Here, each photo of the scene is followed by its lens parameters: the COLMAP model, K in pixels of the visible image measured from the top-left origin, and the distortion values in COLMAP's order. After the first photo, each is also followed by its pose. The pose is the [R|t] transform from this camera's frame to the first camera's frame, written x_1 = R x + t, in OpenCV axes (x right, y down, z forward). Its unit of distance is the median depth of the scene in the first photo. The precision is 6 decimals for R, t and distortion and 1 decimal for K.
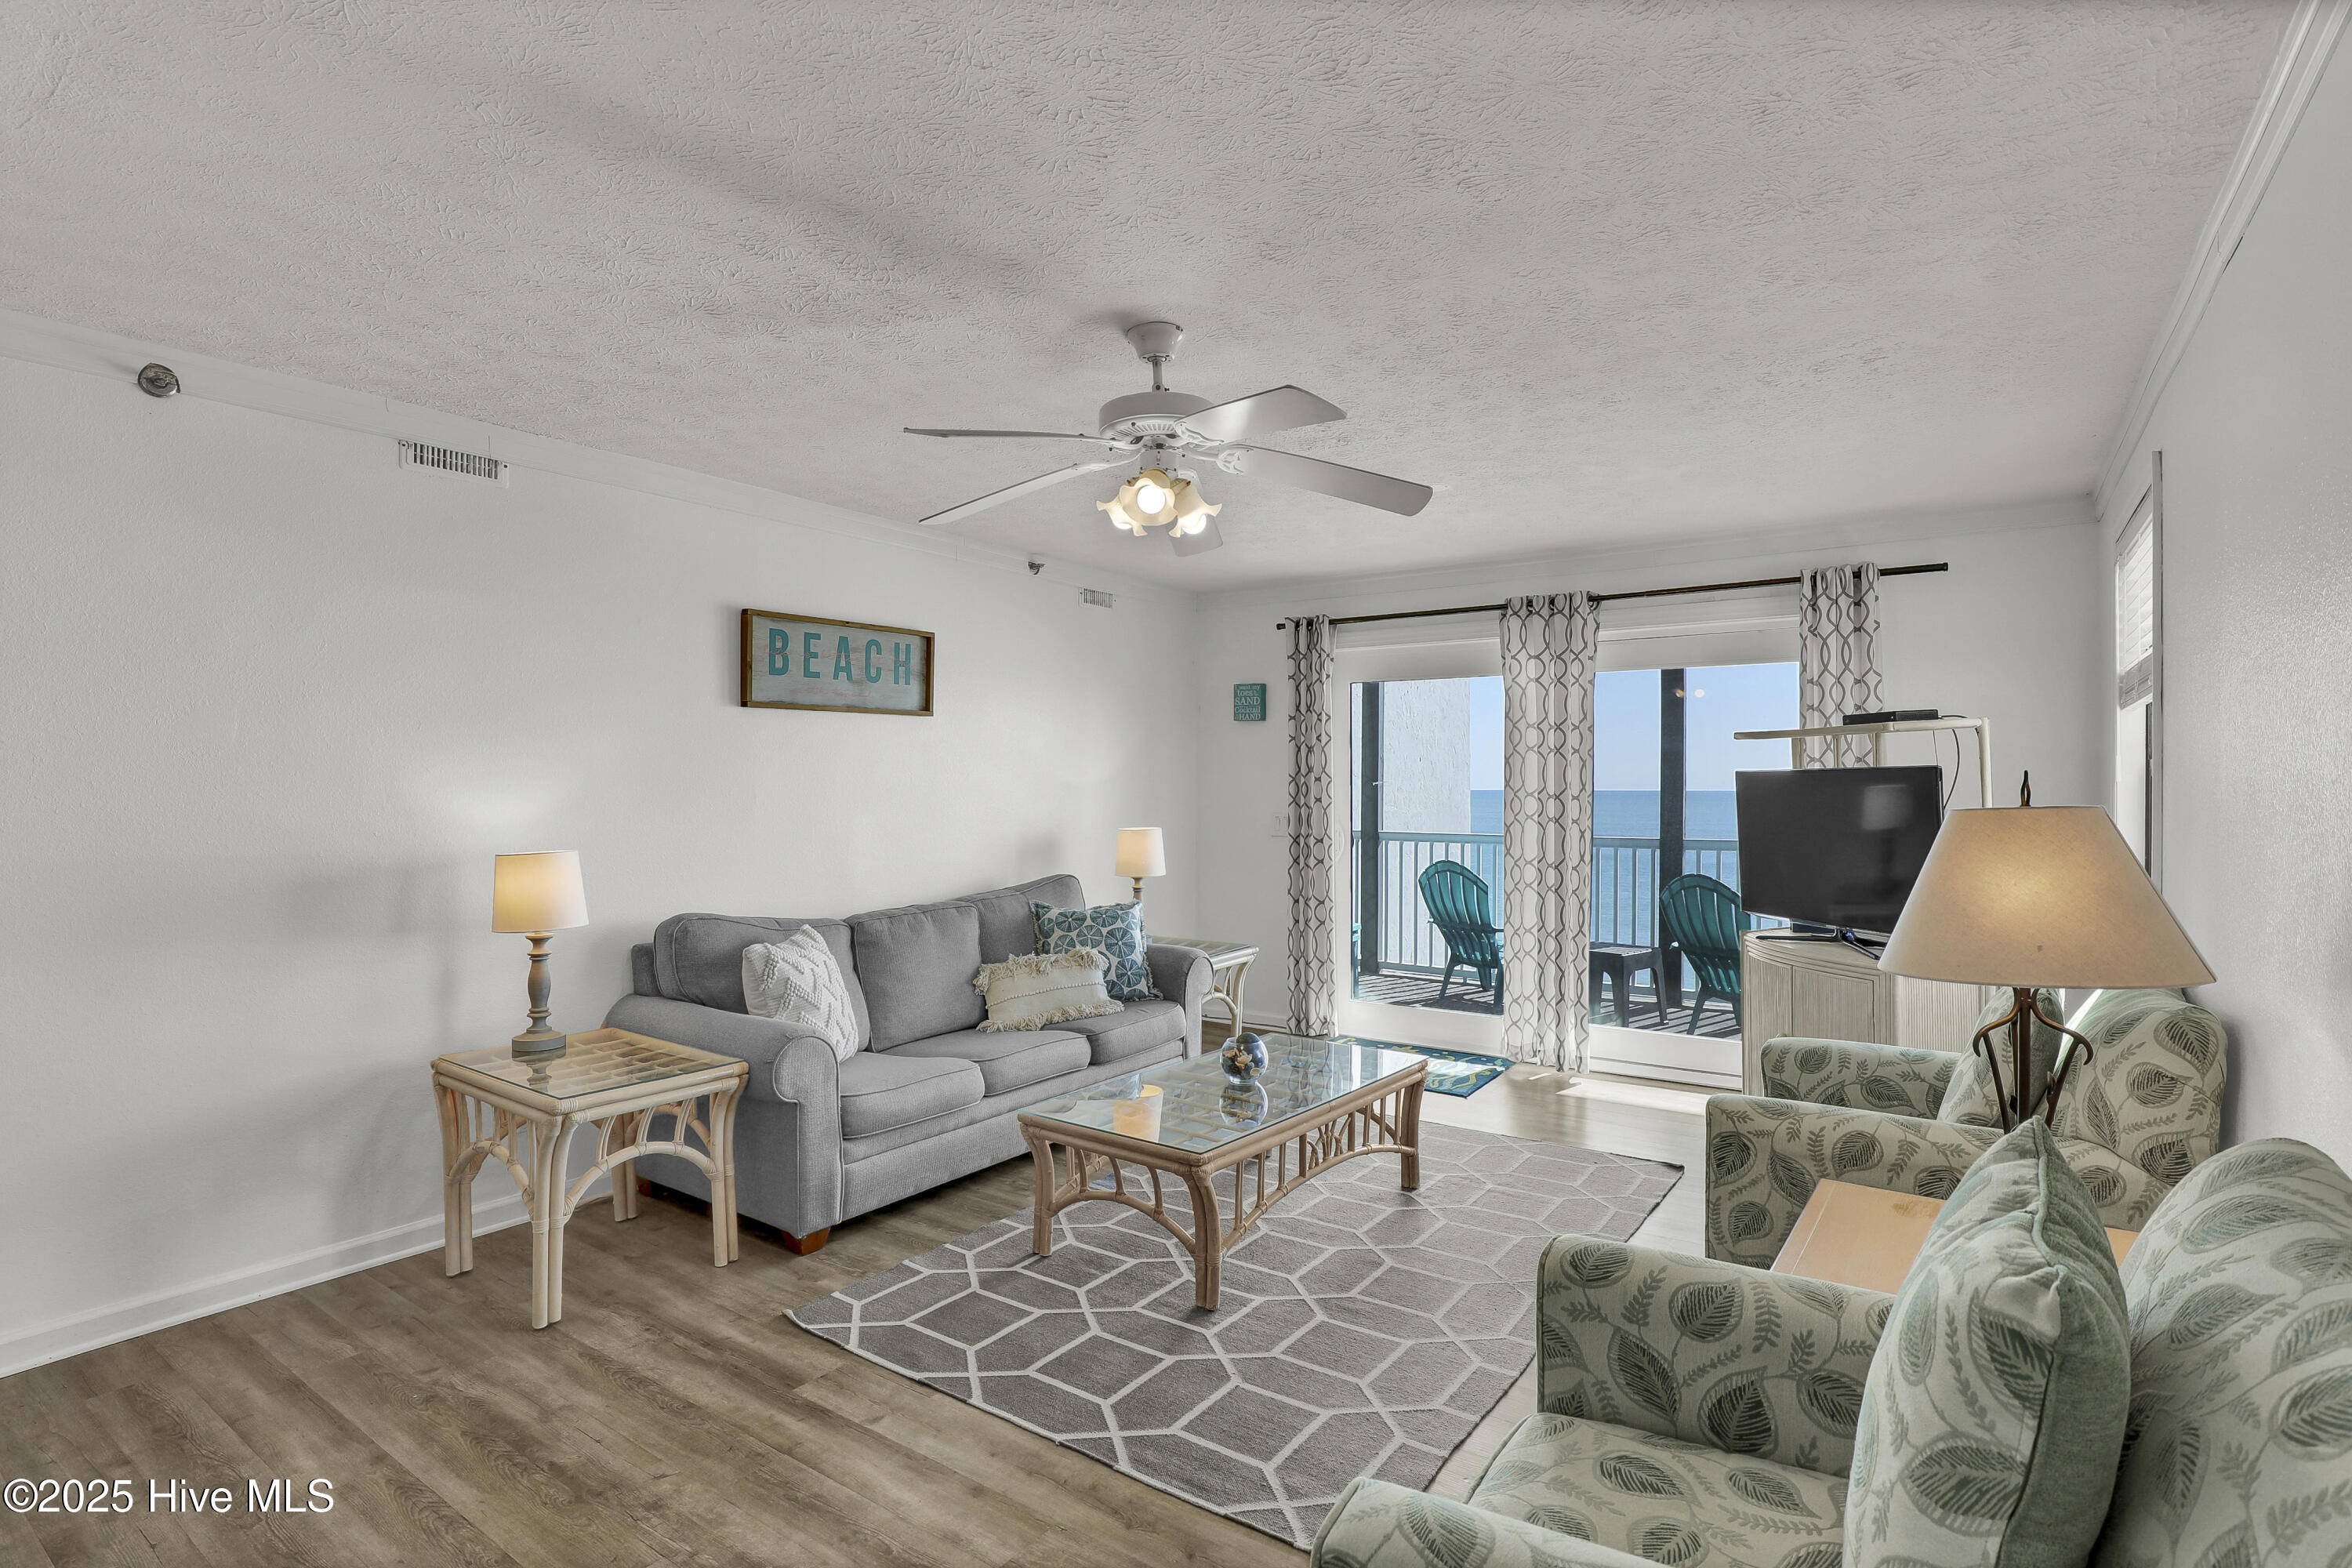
lens RADIAL K [[1115.5, 0, 1176.0], [0, 1115.5, 784.0], [0, 0, 1]] dist [-0.040371, 0.000086]
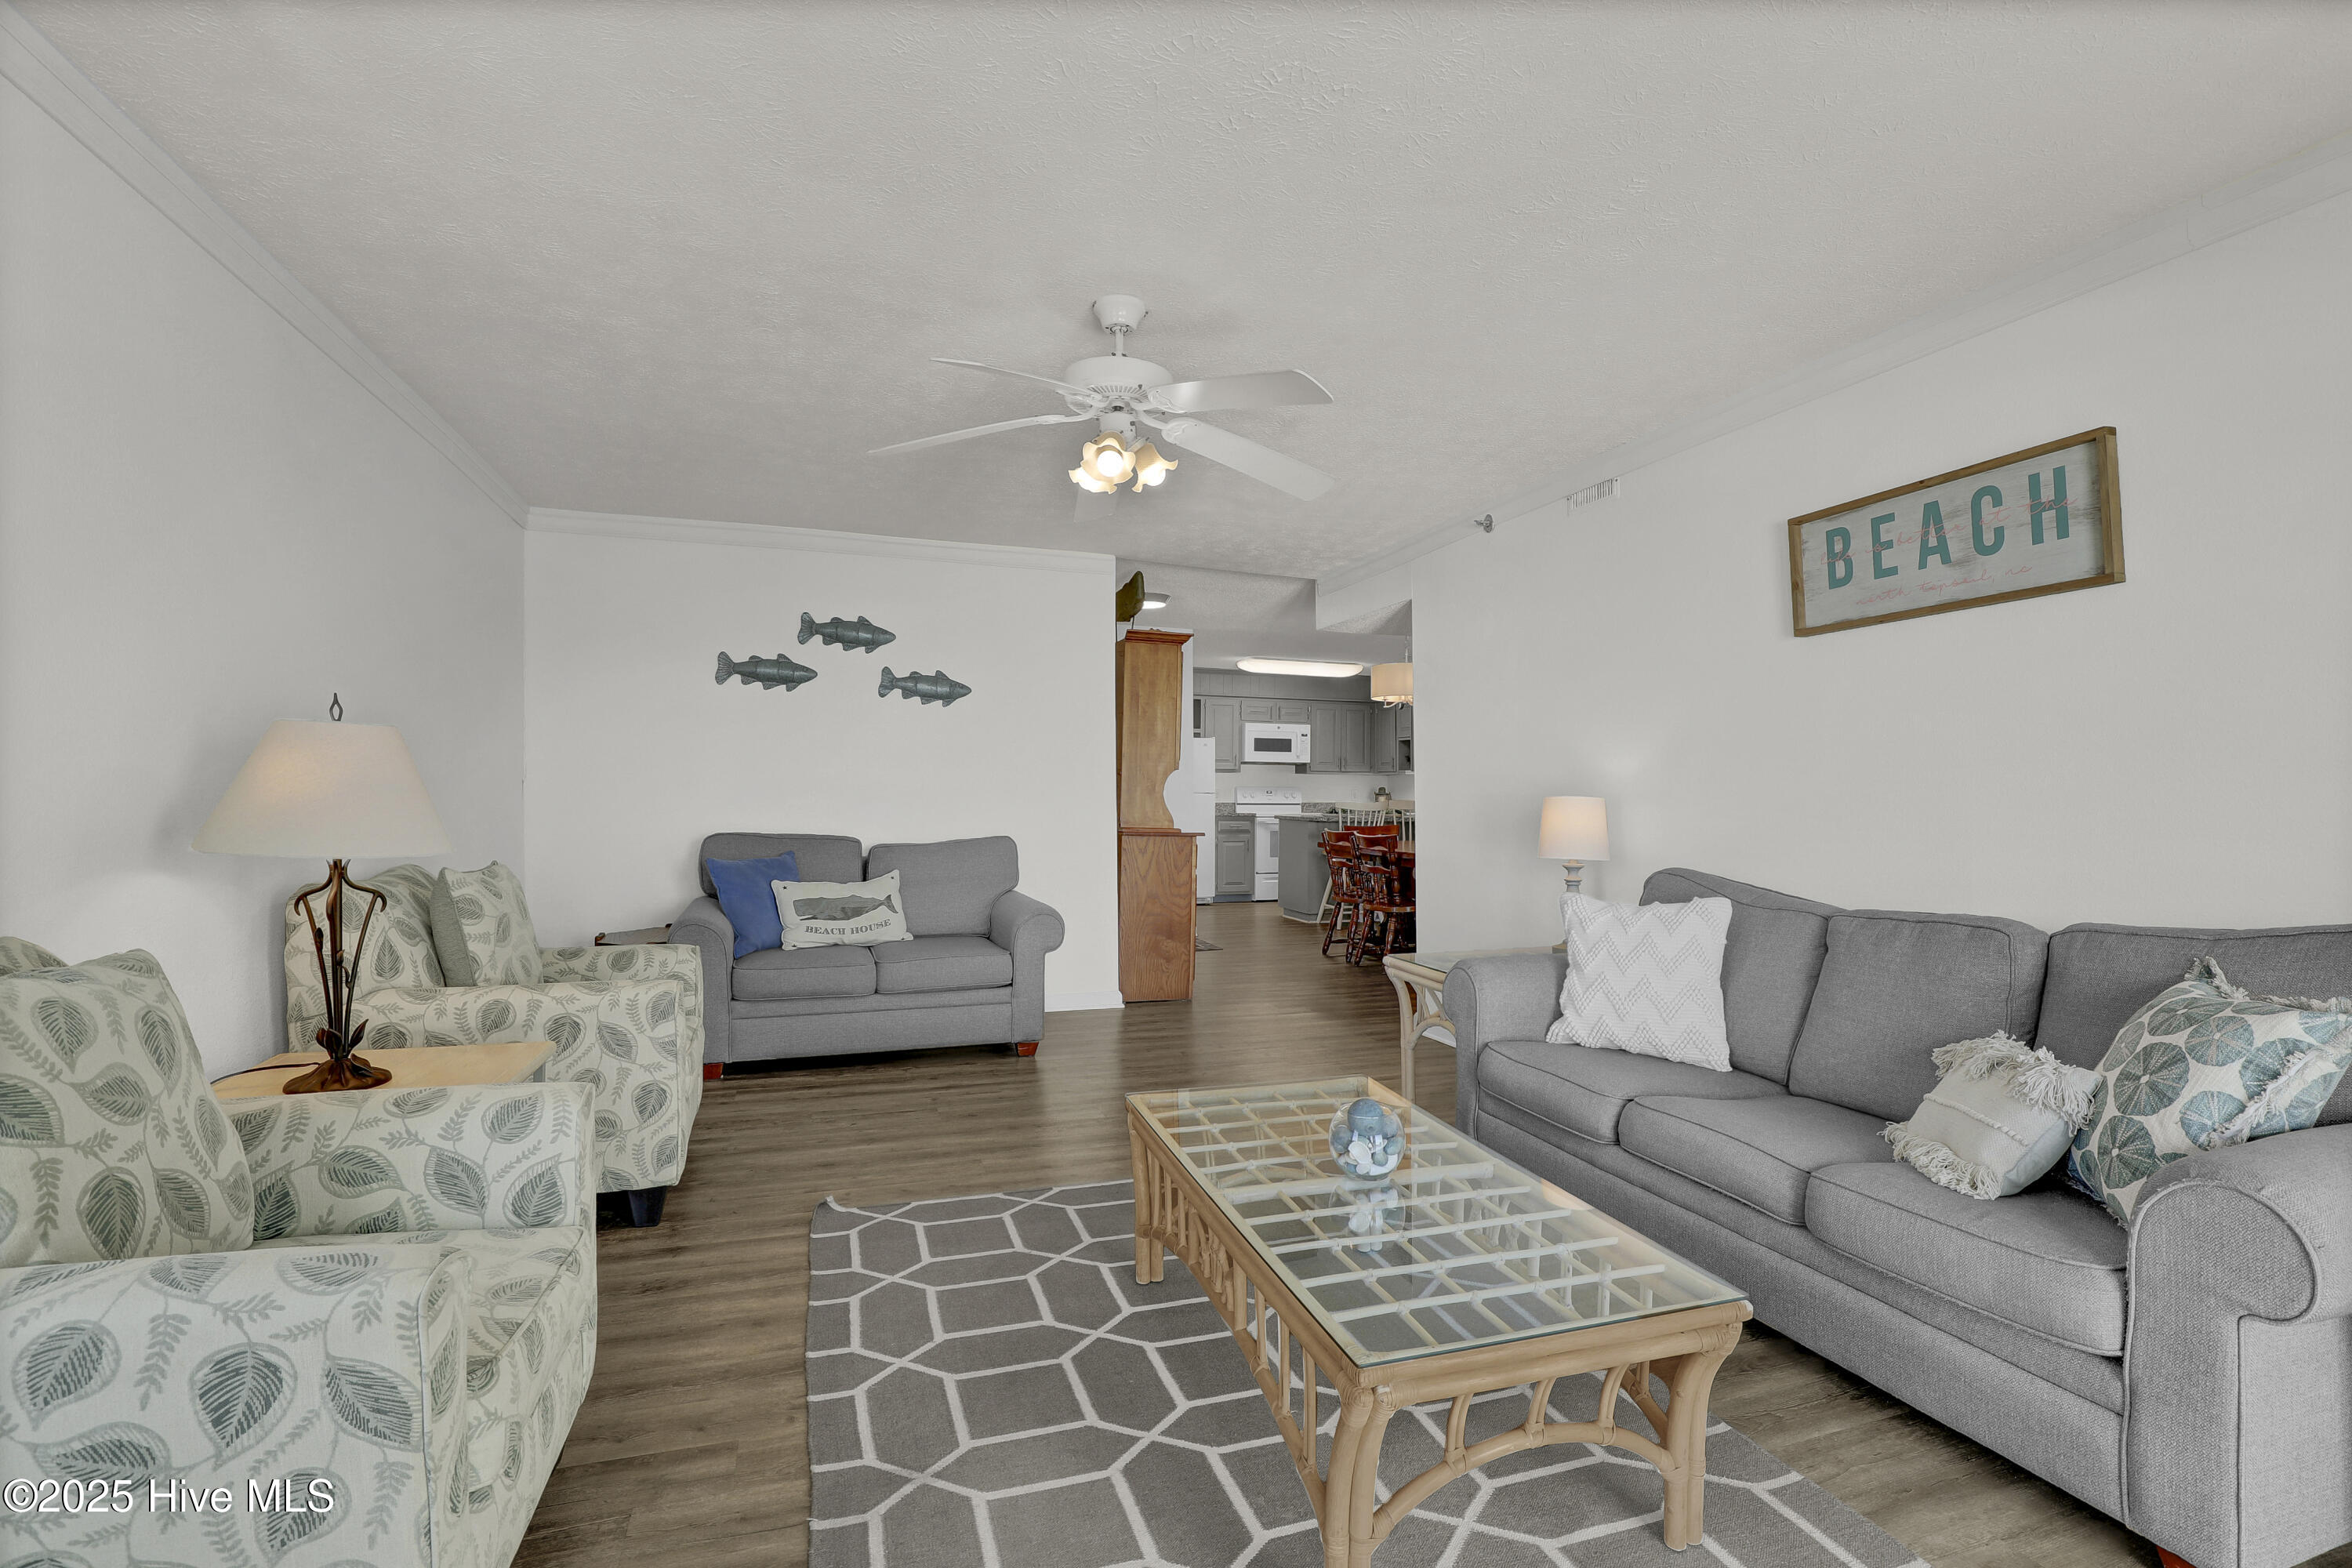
lens RADIAL K [[1115.5, 0, 1176.0], [0, 1115.5, 784.0], [0, 0, 1]] dist [-0.040371, 0.000086]
pose [[-0.594802, -0.003472, -0.803865, 0.493844], [0.005673, 0.999948, -0.008517, 0.039703], [0.803852, -0.009626, -0.594751, 1.015366]]
